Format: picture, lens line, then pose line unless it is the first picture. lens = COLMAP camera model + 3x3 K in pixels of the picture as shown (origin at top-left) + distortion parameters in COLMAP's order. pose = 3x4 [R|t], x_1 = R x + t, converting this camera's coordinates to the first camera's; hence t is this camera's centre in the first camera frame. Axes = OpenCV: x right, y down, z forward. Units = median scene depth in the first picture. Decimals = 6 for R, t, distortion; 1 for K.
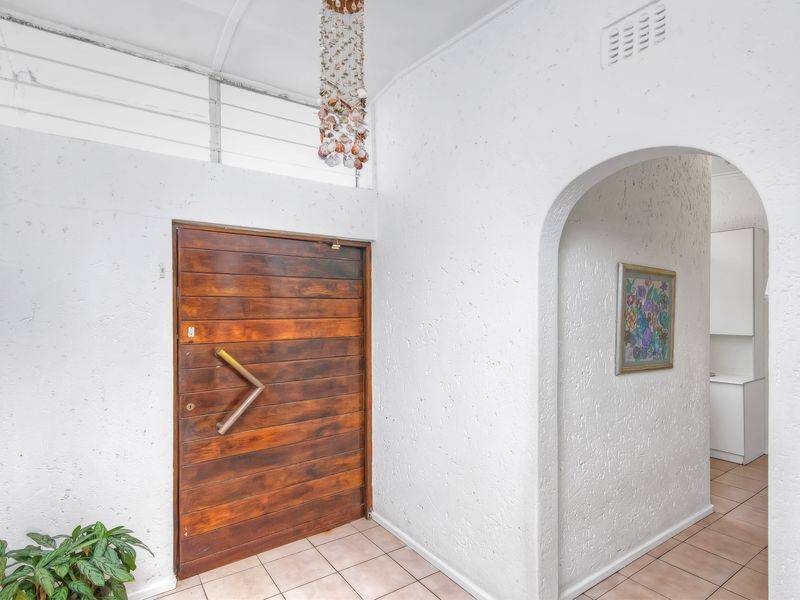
lens RADIAL K [[432.8, 0, 400.4], [0, 432.8, 305.7], [0, 0, 1]] dist [-0.000901, 0.001034]
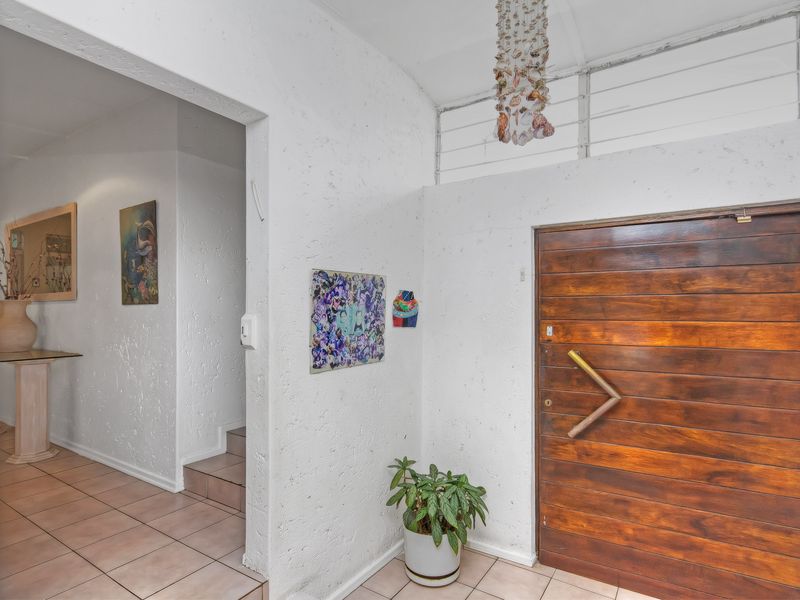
lens RADIAL K [[432.8, 0, 401.9], [0, 432.8, 301.2], [0, 0, 1]] dist [-0.000901, 0.001034]
pose [[0.377693, -0.015081, -0.925808, 0.324022], [0.010036, 0.999875, -0.012193, -0.001389], [0.925877, -0.004687, 0.377797, 0.258332]]
